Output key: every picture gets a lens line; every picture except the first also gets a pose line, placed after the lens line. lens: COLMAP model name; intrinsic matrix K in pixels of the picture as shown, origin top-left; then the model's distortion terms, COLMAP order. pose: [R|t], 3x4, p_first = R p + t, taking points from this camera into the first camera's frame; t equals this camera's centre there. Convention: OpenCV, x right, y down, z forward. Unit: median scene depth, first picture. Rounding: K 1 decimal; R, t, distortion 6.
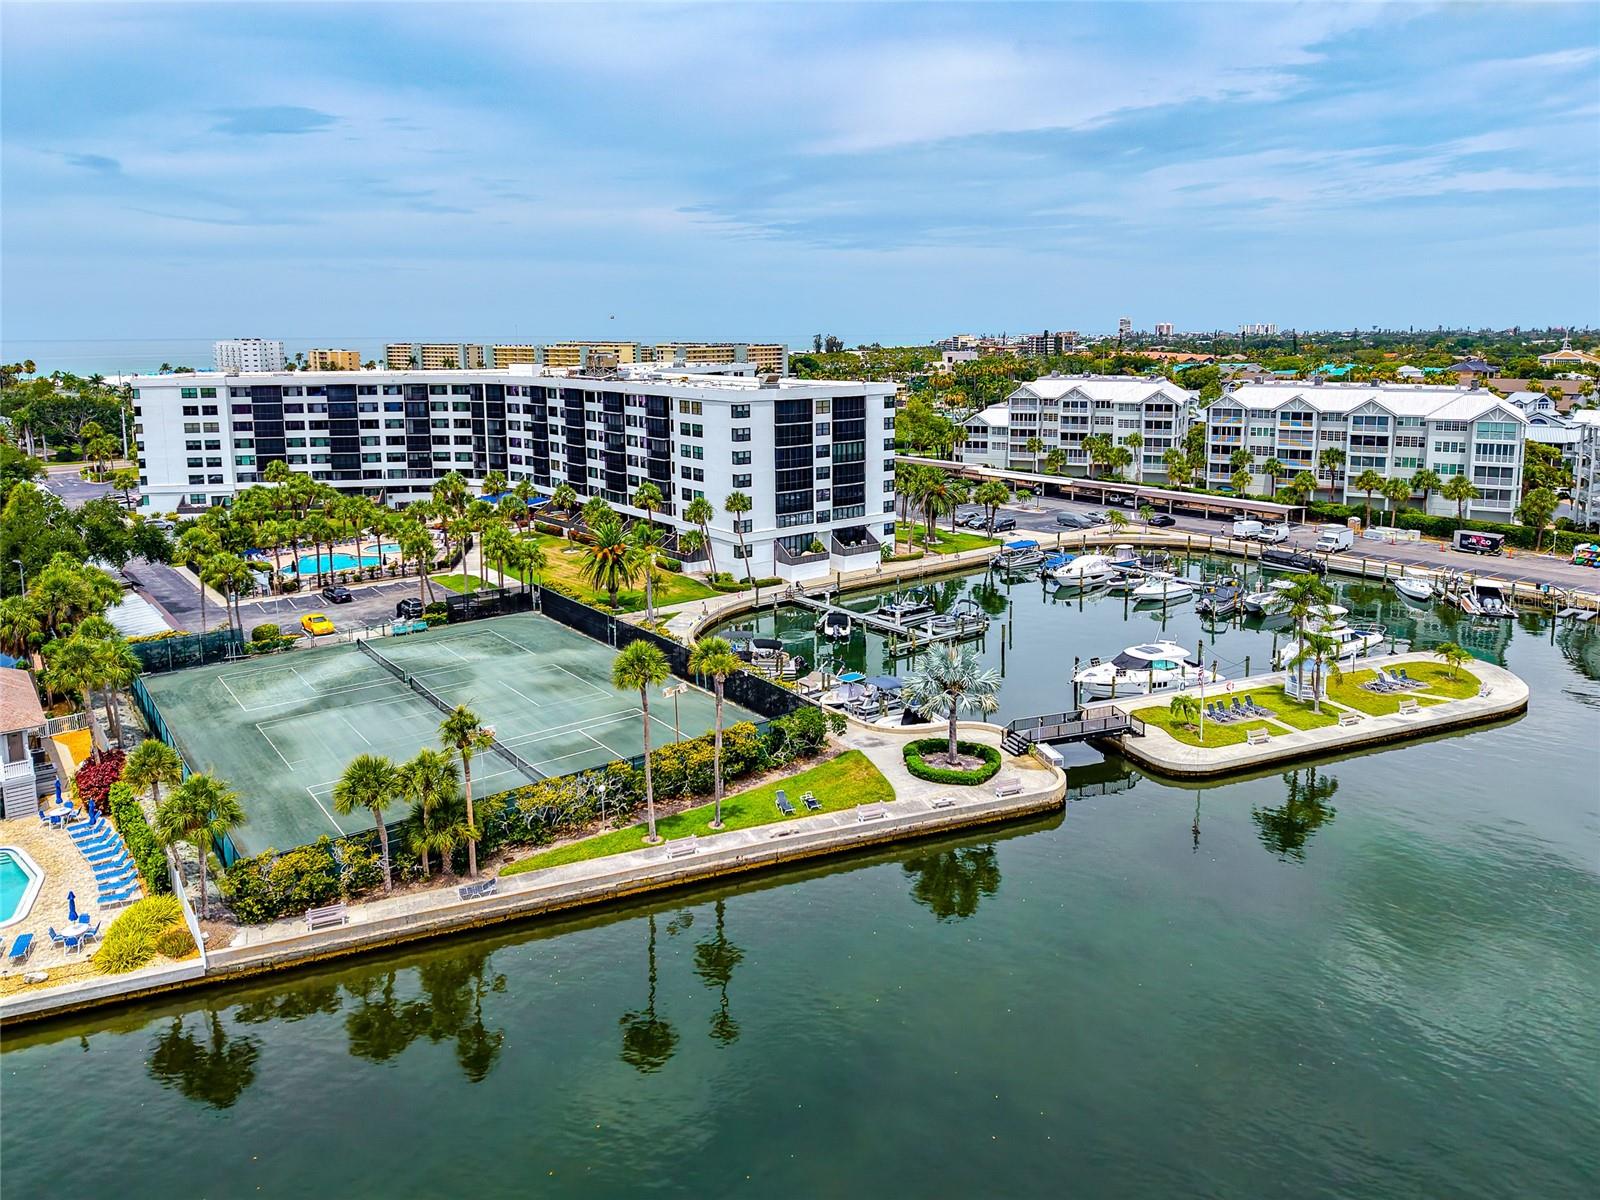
lens RADIAL K [[1148.2, 0, 797.1], [0, 1148.2, 500.7], [0, 0, 1]] dist [0.006689, -0.007920]
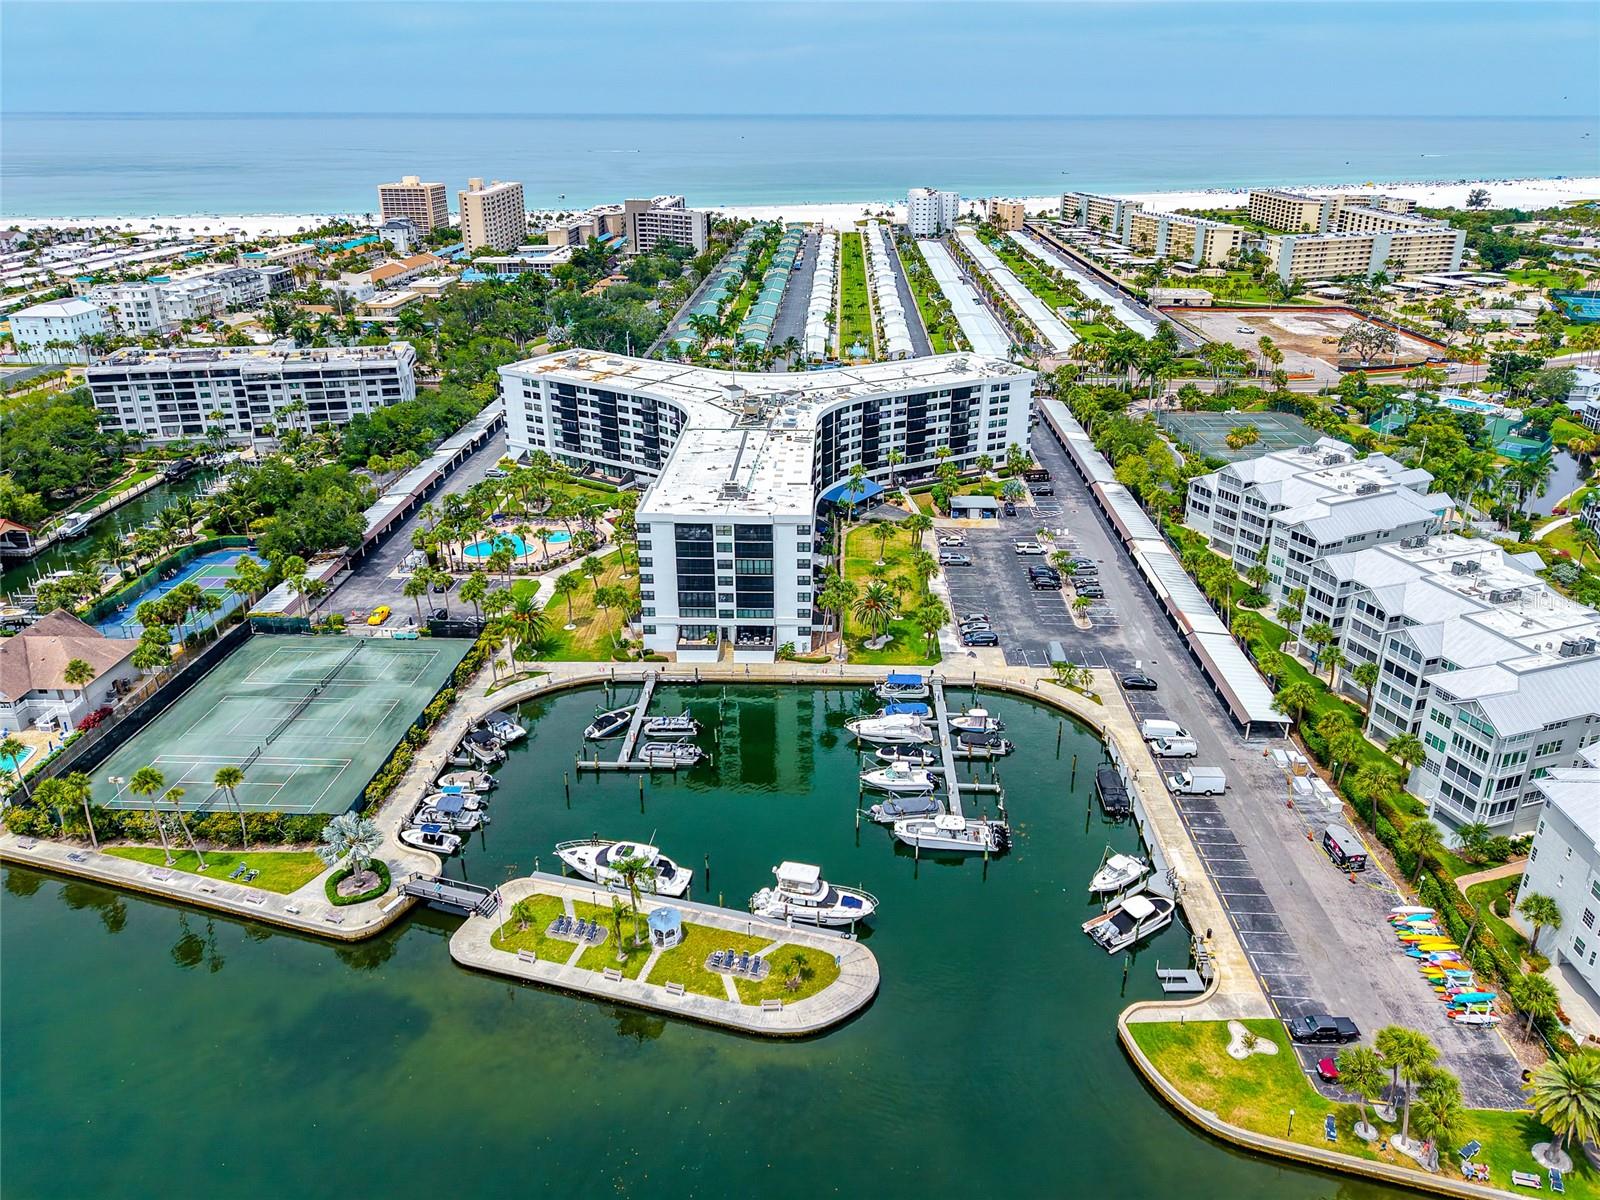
lens RADIAL K [[1148.2, 0, 797.1], [0, 1148.2, 500.7], [0, 0, 1]] dist [0.006689, -0.007920]
pose [[0.769072, 0.216406, -0.601412, 0.684733], [-0.102696, 0.970551, 0.217907, -0.327381], [0.630858, -0.105823, 0.768648, 0.110153]]
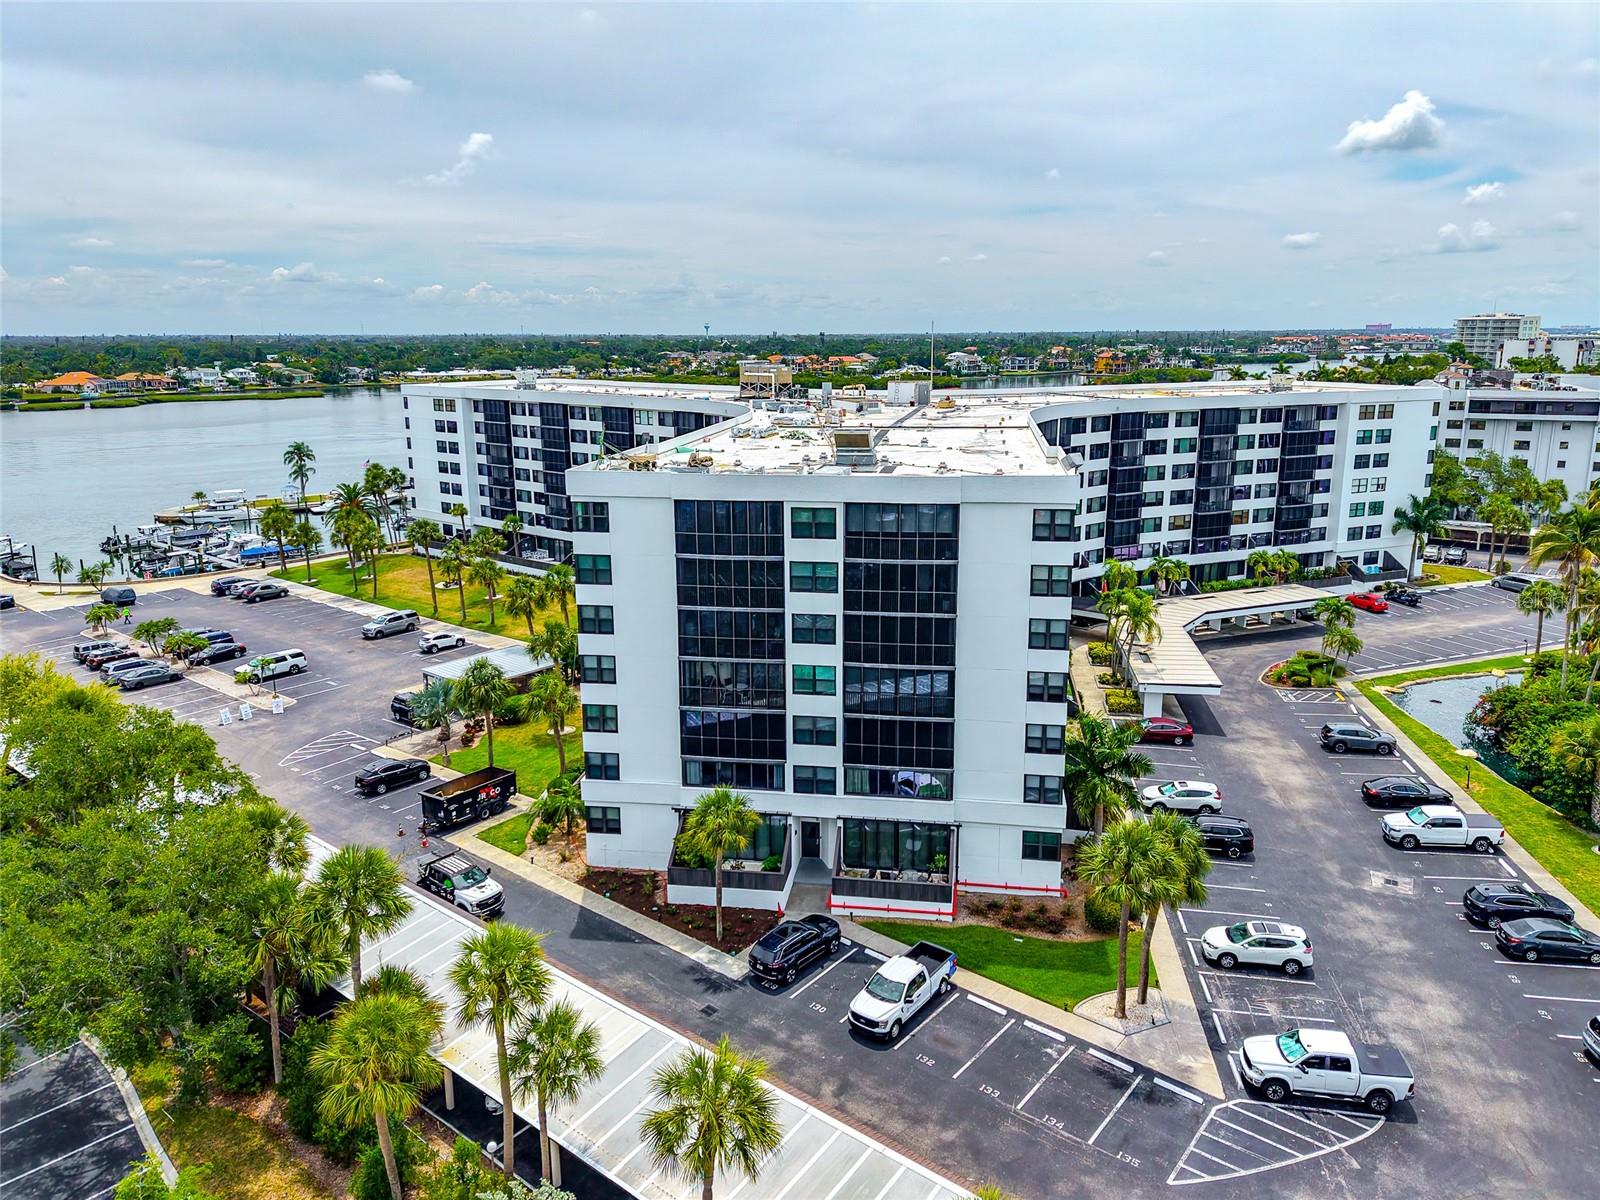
lens RADIAL K [[1148.2, 0, 797.1], [0, 1148.2, 500.7], [0, 0, 1]] dist [0.006689, -0.007920]
pose [[0.685428, 0.078231, -0.723926, 0.275041], [-0.116690, 0.993163, -0.003159, -0.075910], [0.718729, 0.086640, 0.689871, 0.606832]]
